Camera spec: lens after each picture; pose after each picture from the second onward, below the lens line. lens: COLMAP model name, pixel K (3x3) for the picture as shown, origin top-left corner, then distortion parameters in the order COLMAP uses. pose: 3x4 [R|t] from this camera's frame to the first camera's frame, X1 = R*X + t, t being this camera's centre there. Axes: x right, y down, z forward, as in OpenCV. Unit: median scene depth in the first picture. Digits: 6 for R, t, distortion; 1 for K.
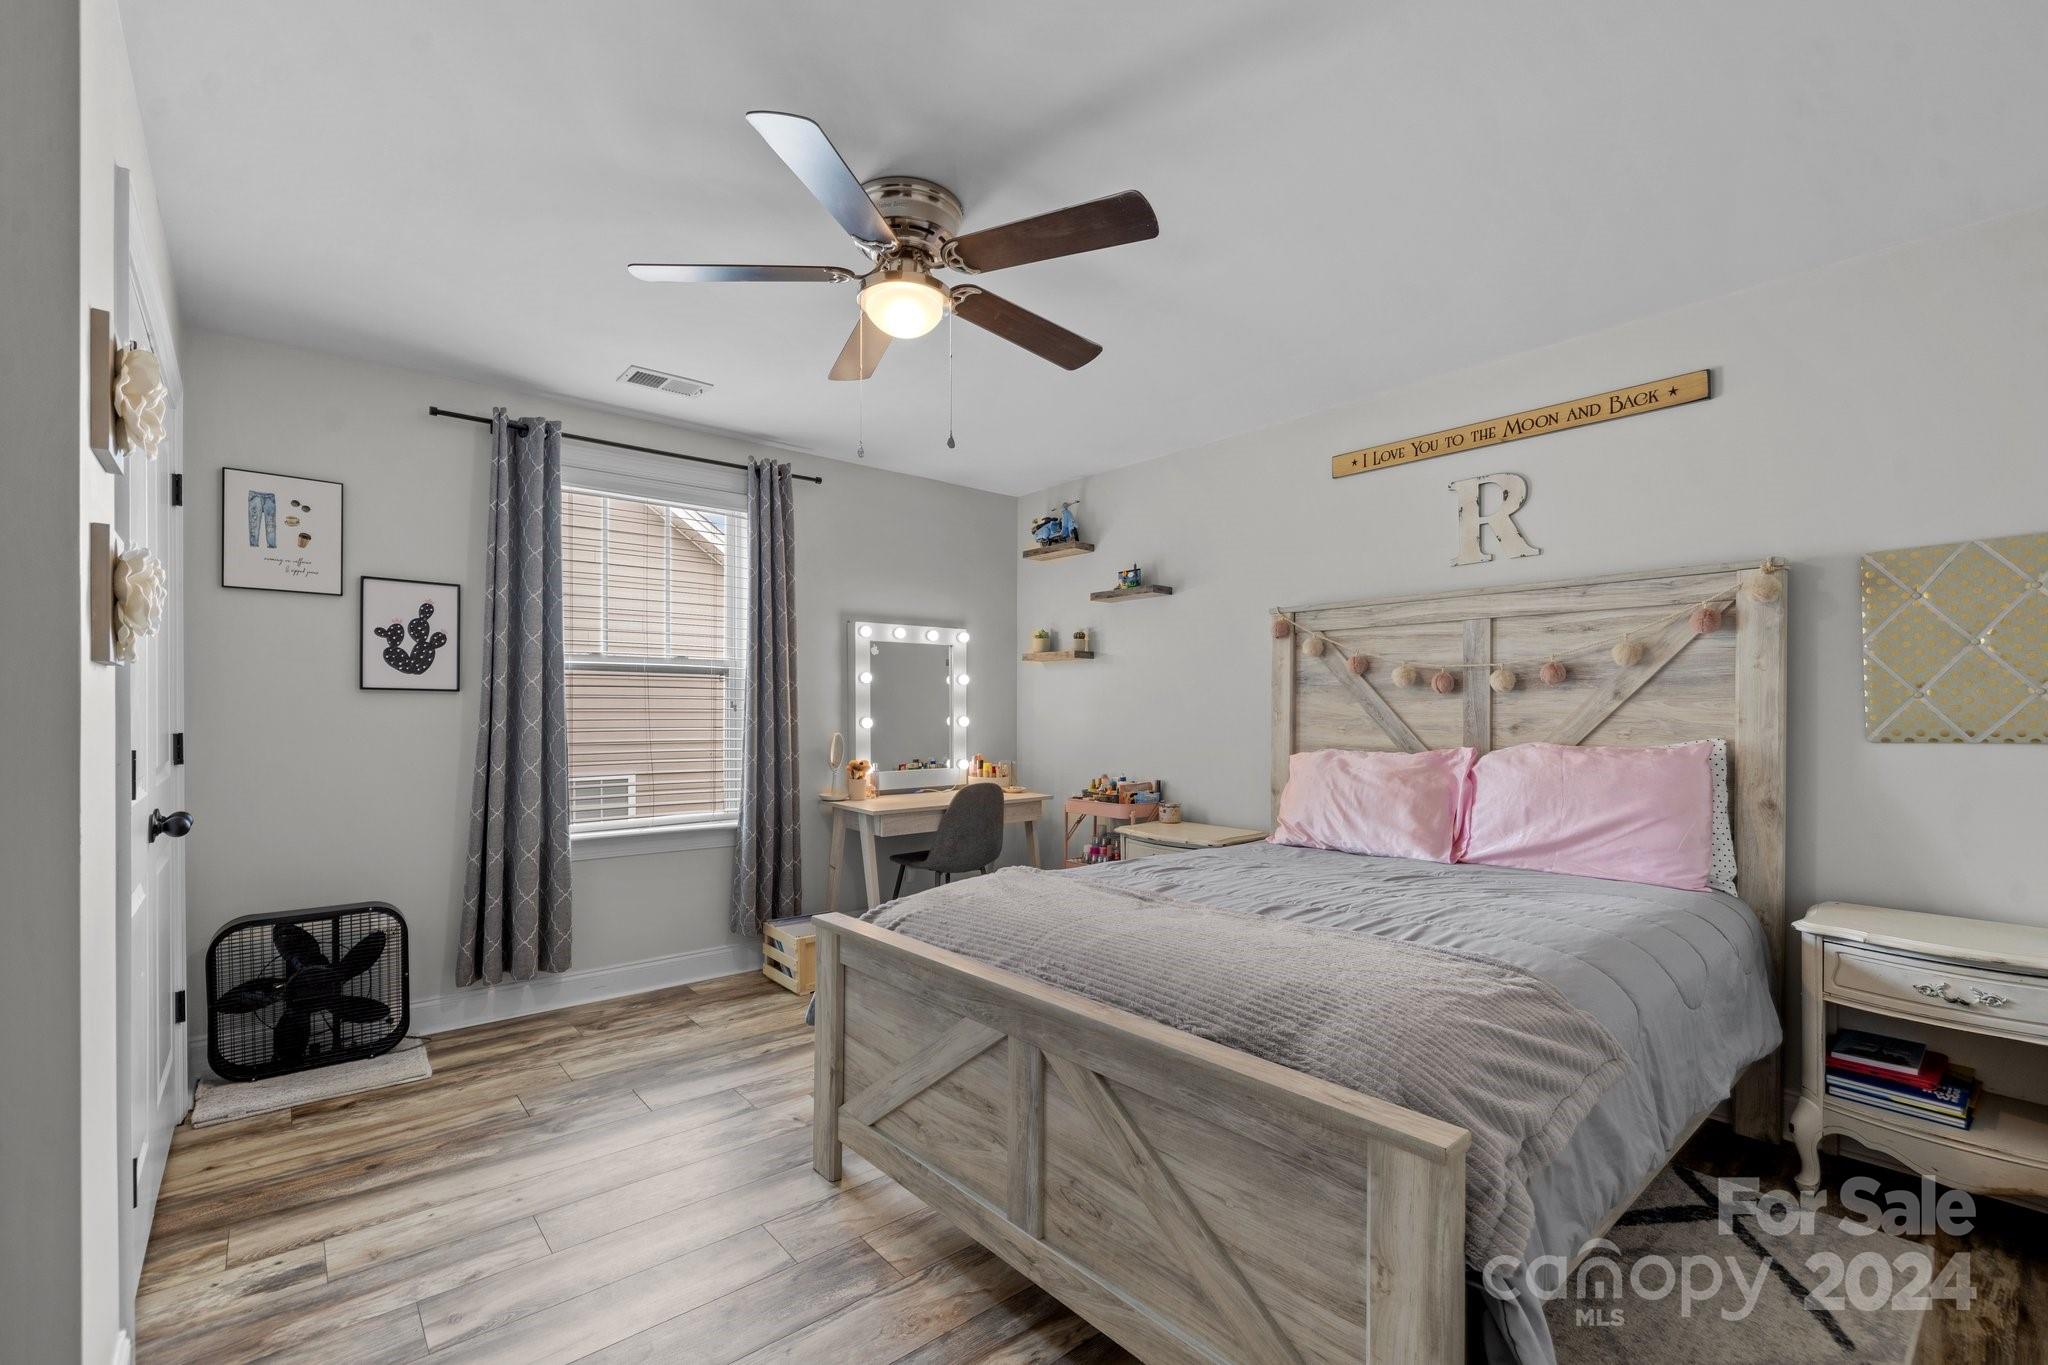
lens RADIAL K [[890.0, 0, 1023.0], [0, 890.0, 716.6], [0, 0, 1]] dist [0.000002, -0.000076]
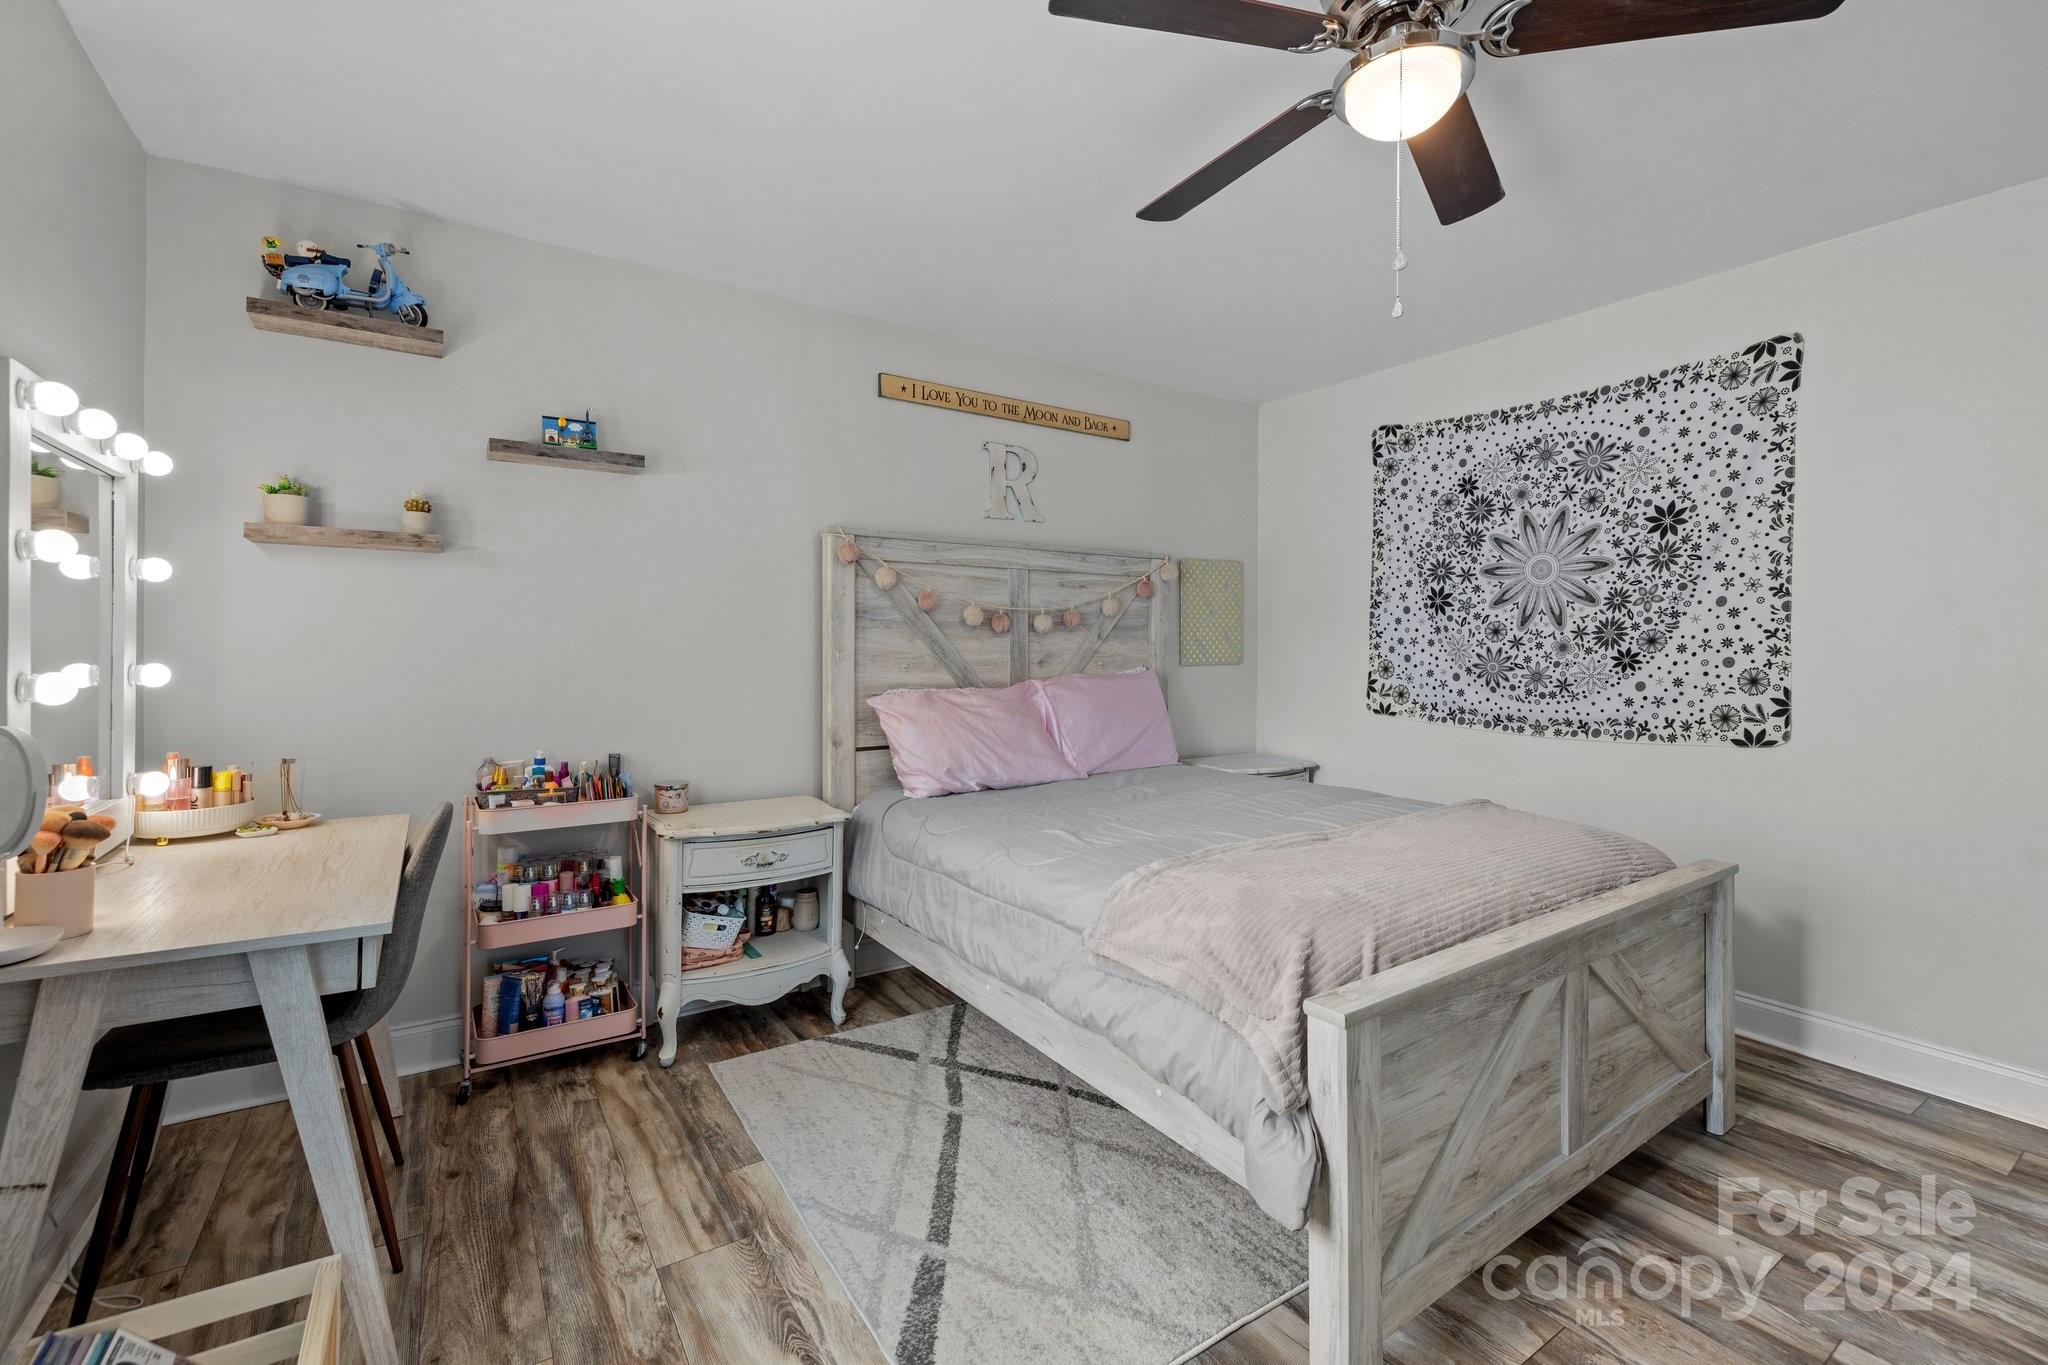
lens RADIAL K [[870.6, 0, 1025.1], [0, 870.6, 648.2], [0, 0, 1]] dist [-0.001406, -0.000166]
pose [[0.114018, -0.002771, 0.993475, -0.582413], [0.004045, 0.999989, 0.002325, -0.008525], [-0.993470, 0.003754, 0.114028, 0.817835]]
